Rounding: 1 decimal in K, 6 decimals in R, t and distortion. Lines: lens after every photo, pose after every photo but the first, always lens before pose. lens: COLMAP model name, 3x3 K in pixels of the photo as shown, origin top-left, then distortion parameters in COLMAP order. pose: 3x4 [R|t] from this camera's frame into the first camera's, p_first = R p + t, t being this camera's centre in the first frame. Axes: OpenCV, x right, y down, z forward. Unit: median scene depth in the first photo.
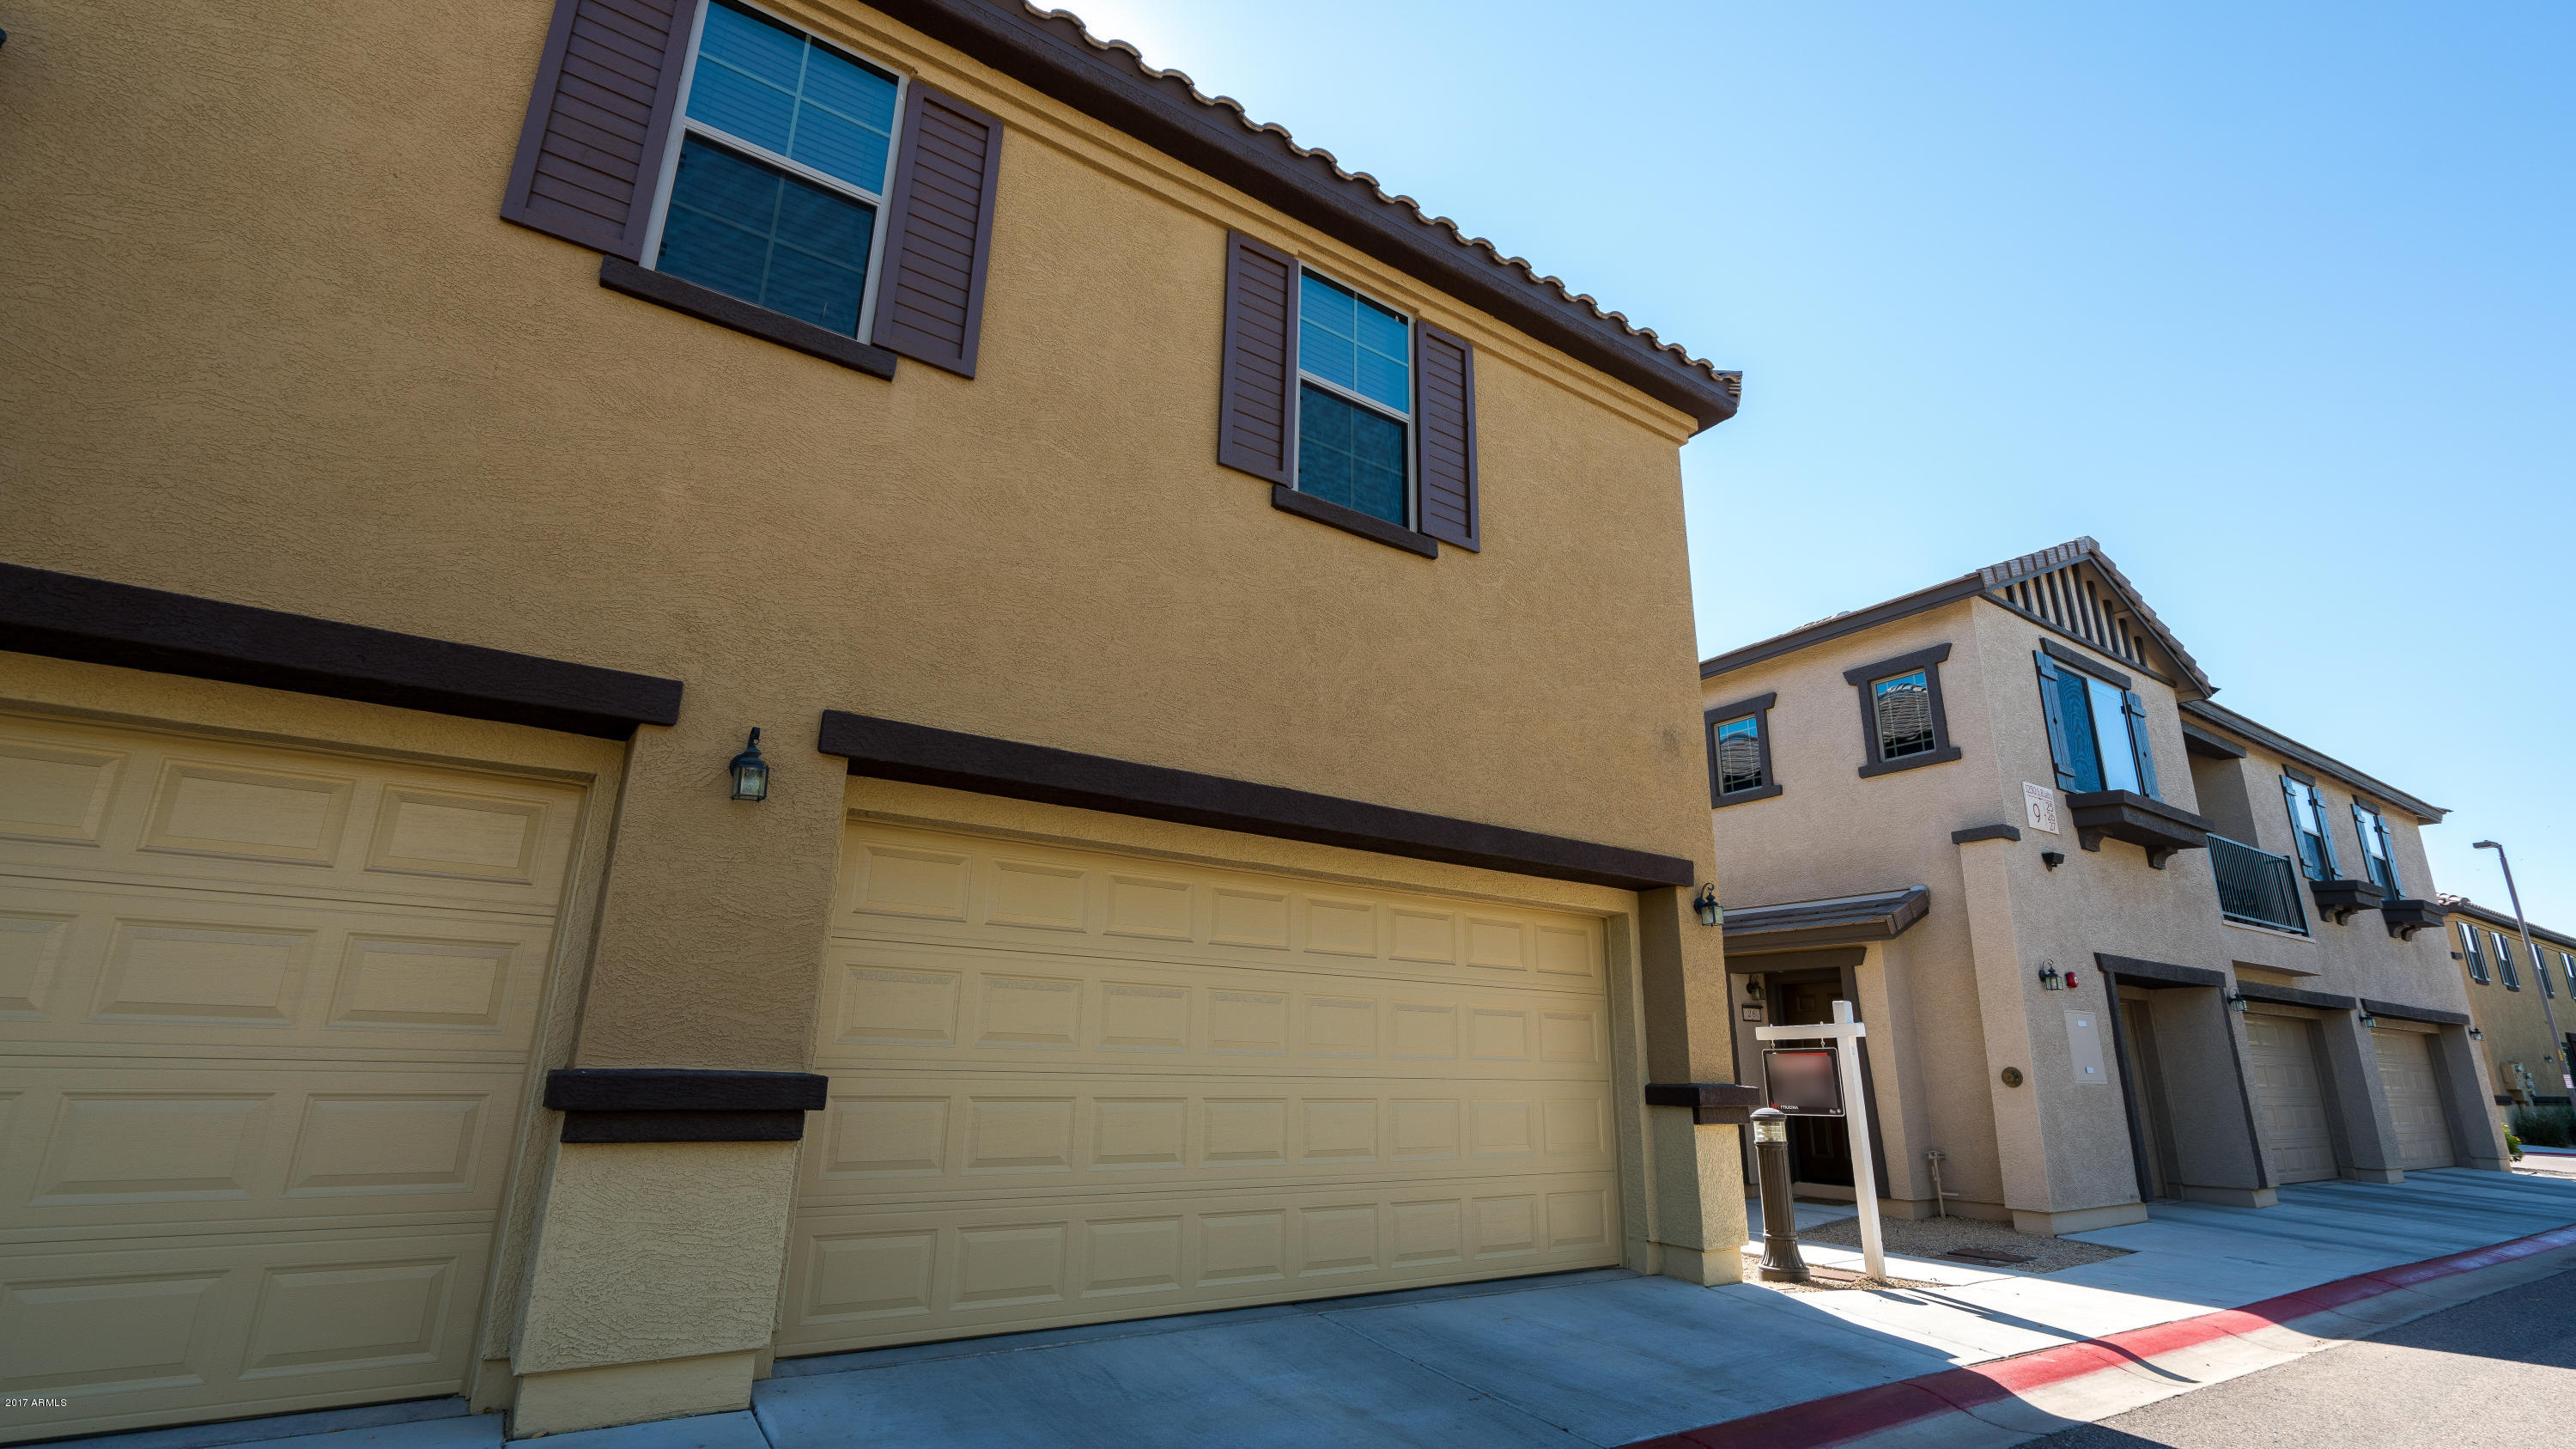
lens RADIAL K [[1148.6, 0, 1286.8], [0, 1148.6, 730.4], [0, 0, 1]] dist [-0.003423, -0.000522]
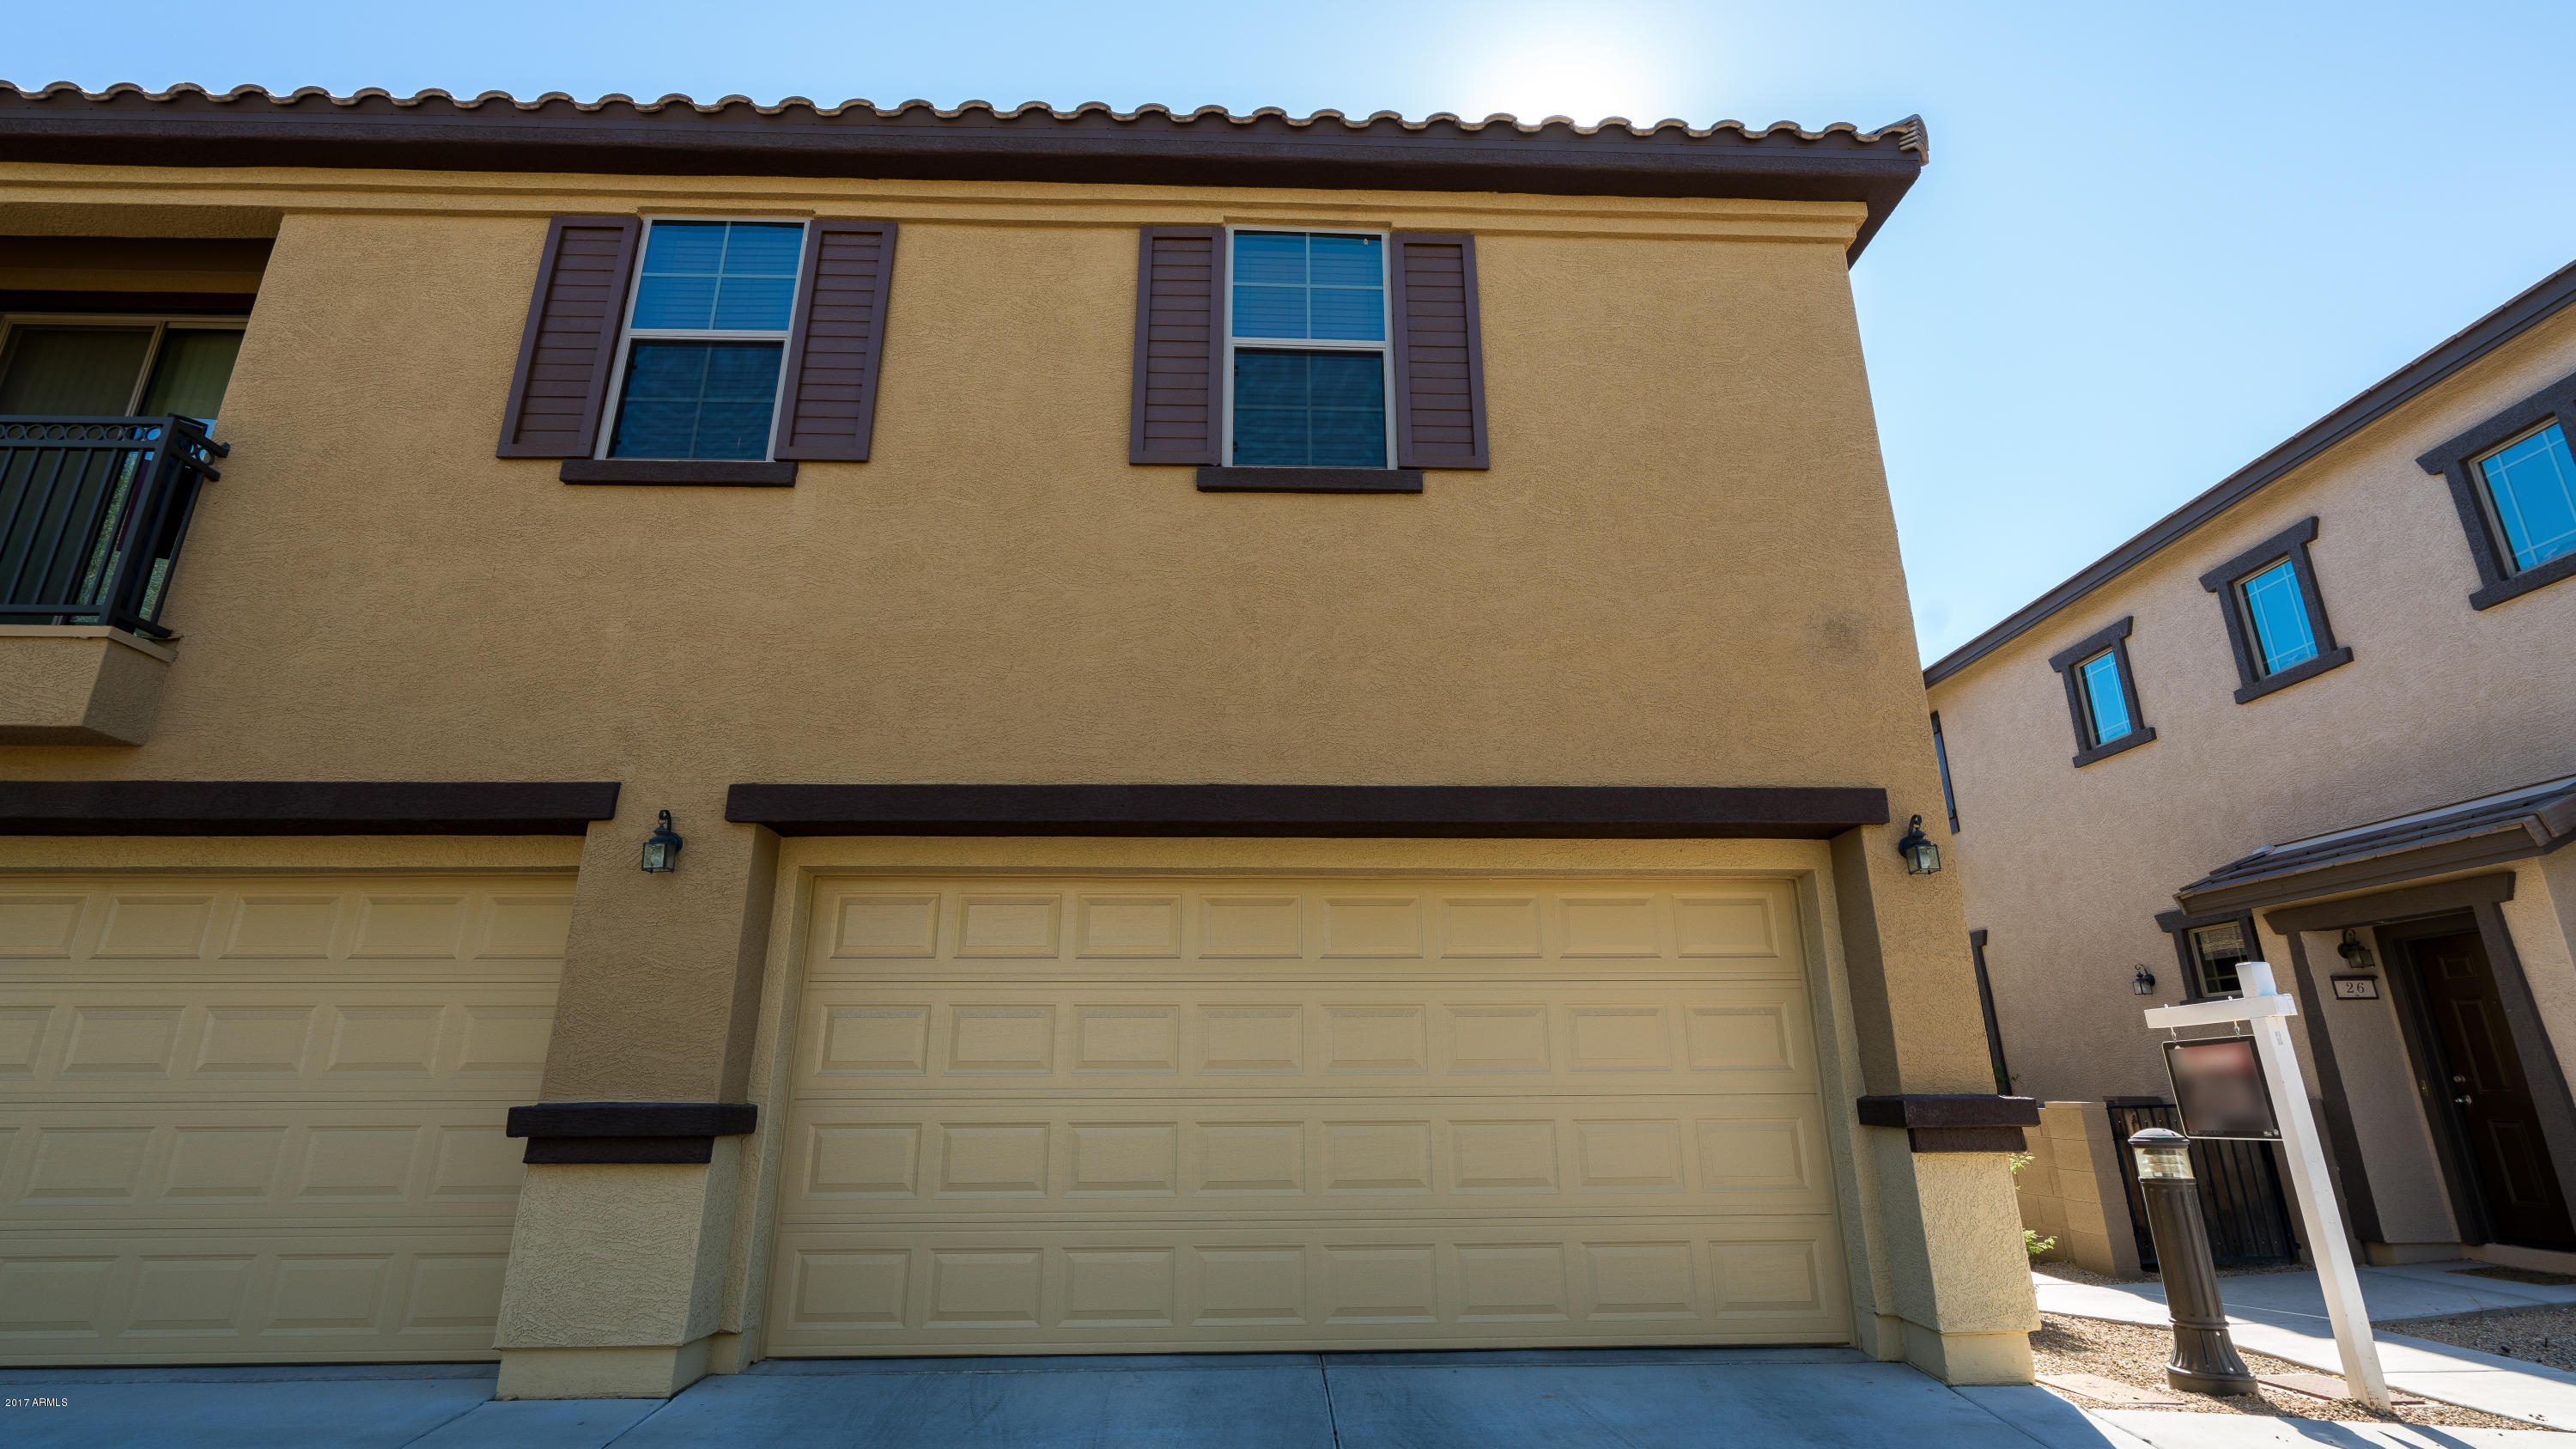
lens RADIAL K [[1148.6, 0, 1277.6], [0, 1148.6, 733.0], [0, 0, 1]] dist [-0.003423, -0.000522]
pose [[0.847359, -0.181338, -0.499098, 0.467234], [0.170184, 0.983047, -0.068237, 0.074548], [0.503011, -0.027118, 0.863855, 0.208446]]
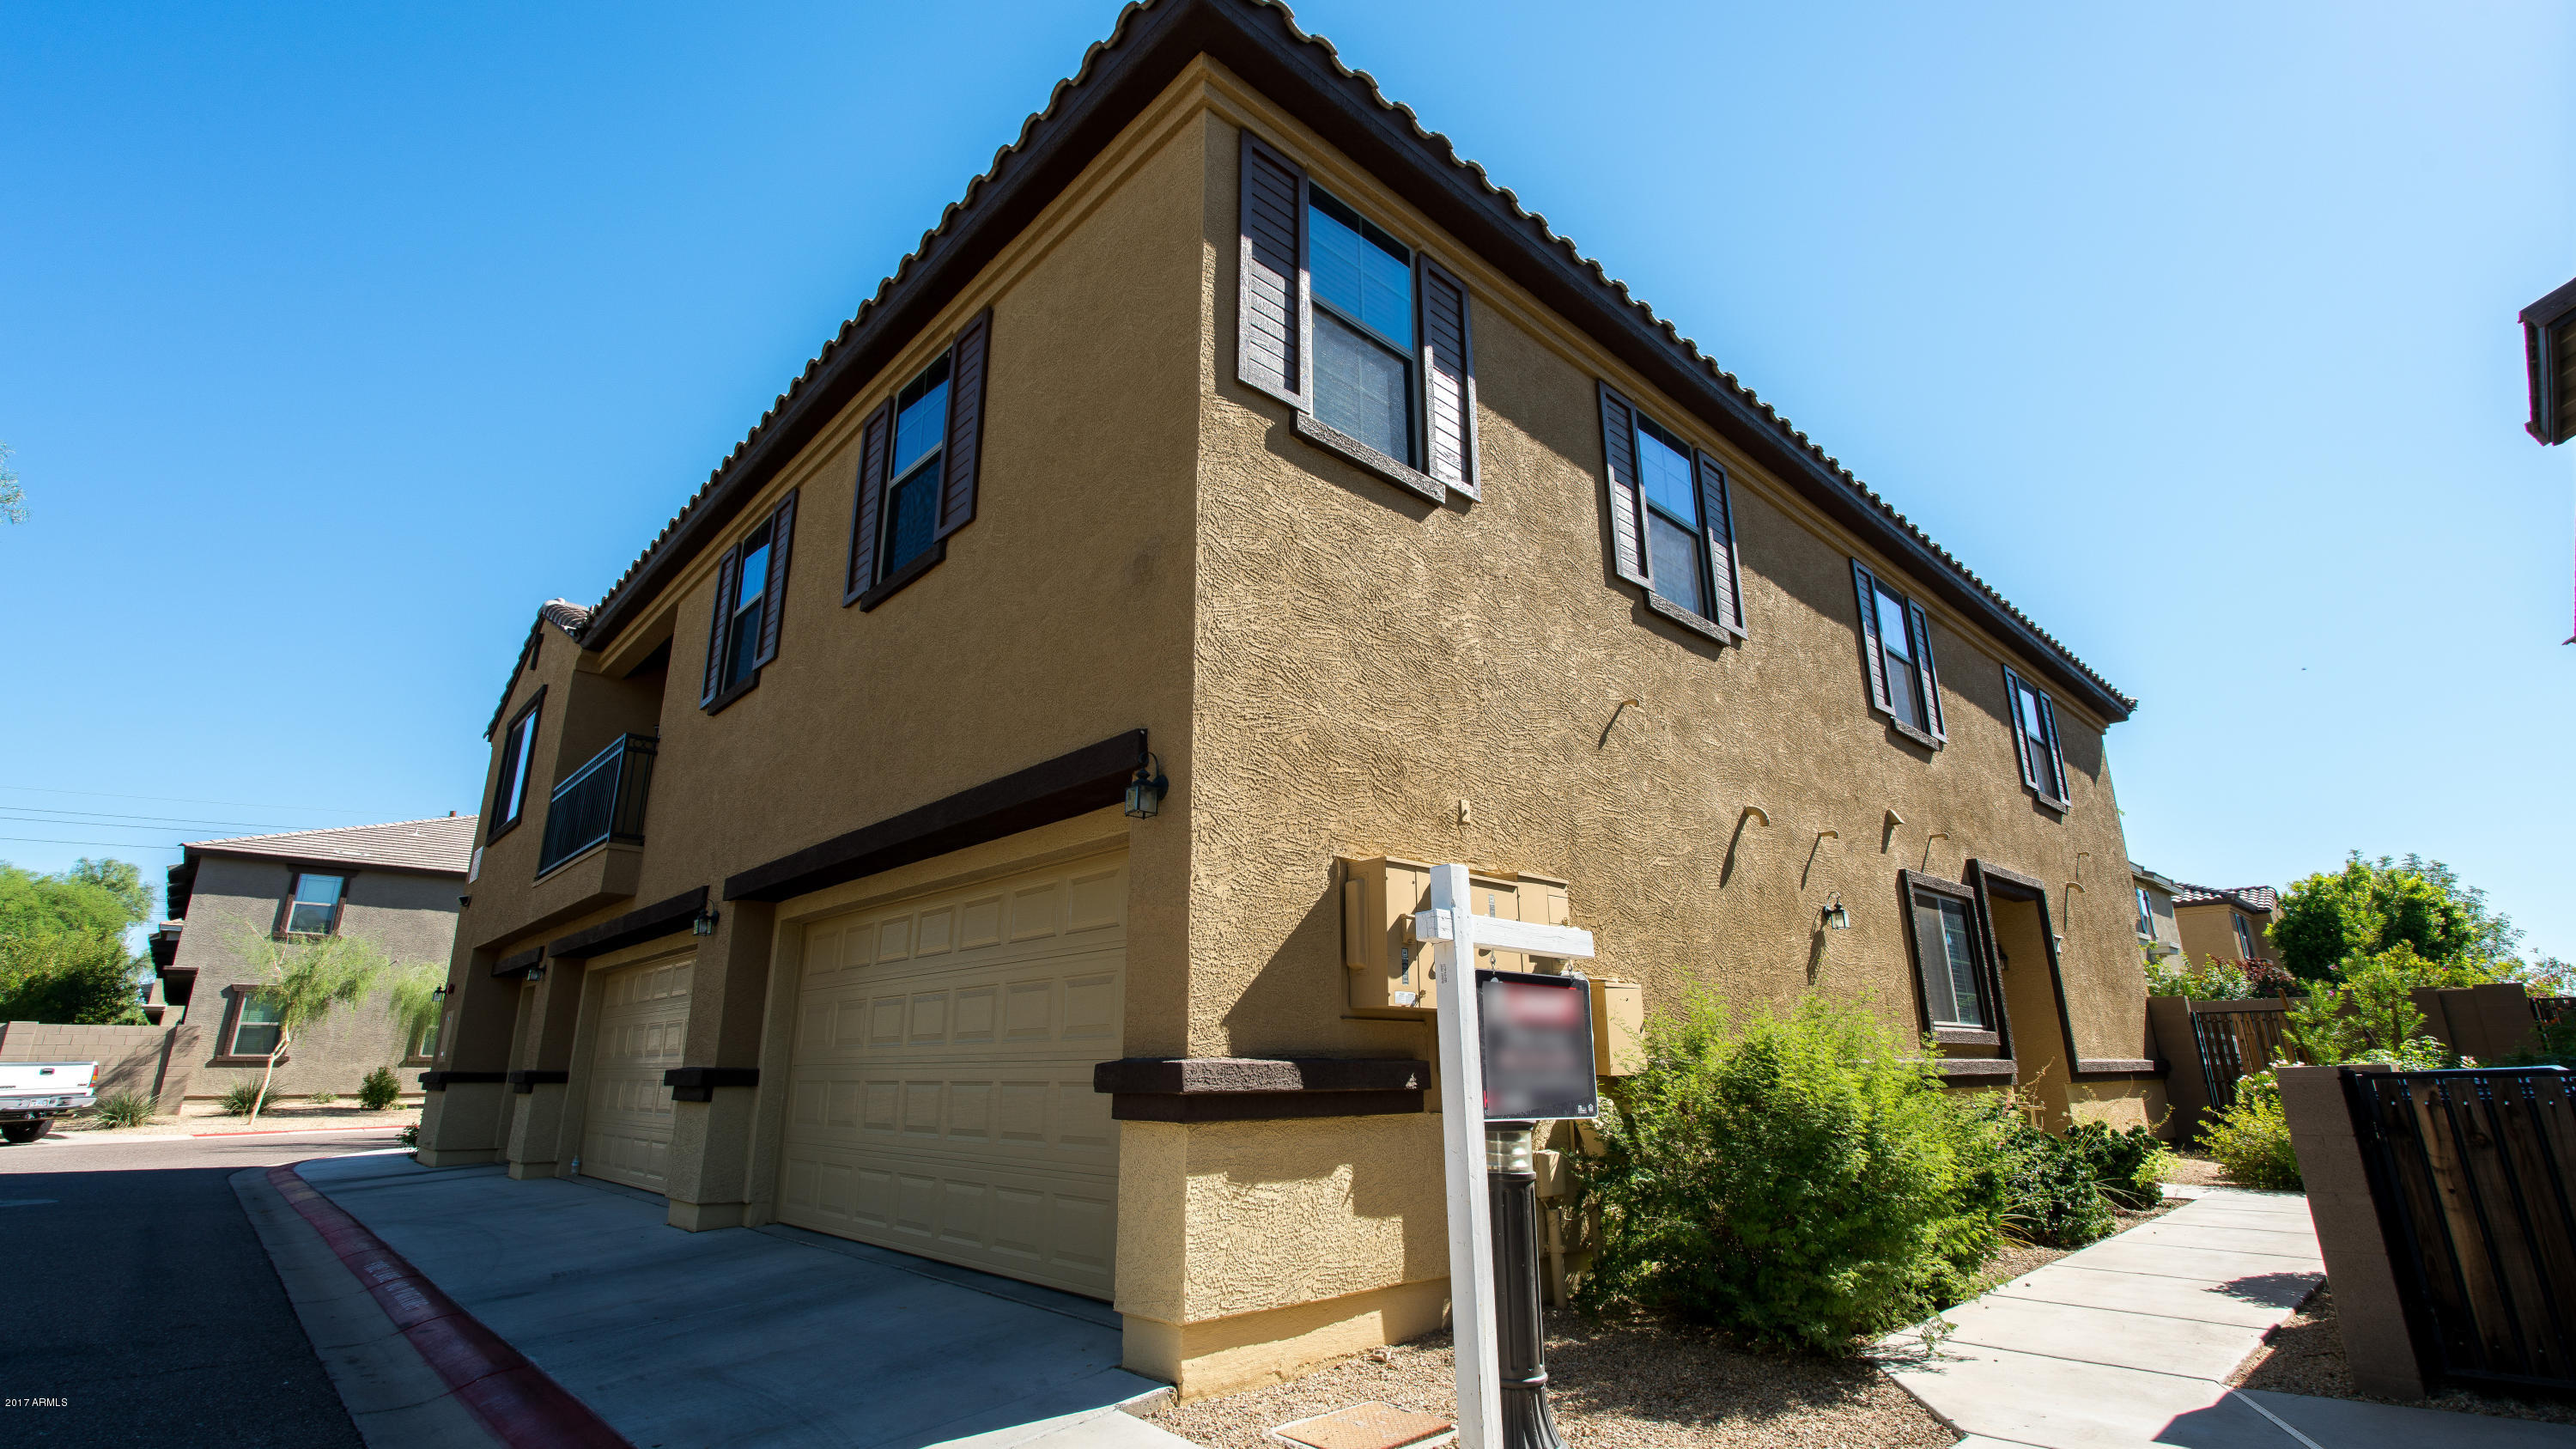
lens RADIAL K [[1148.6, 0, 1286.0], [0, 1148.6, 720.0], [0, 0, 1]] dist [-0.003423, -0.000522]
pose [[0.150064, -0.303769, -0.940854, 1.180876], [0.294286, 0.922219, -0.250814, 0.358141], [0.943863, -0.239242, 0.227787, 1.094298]]
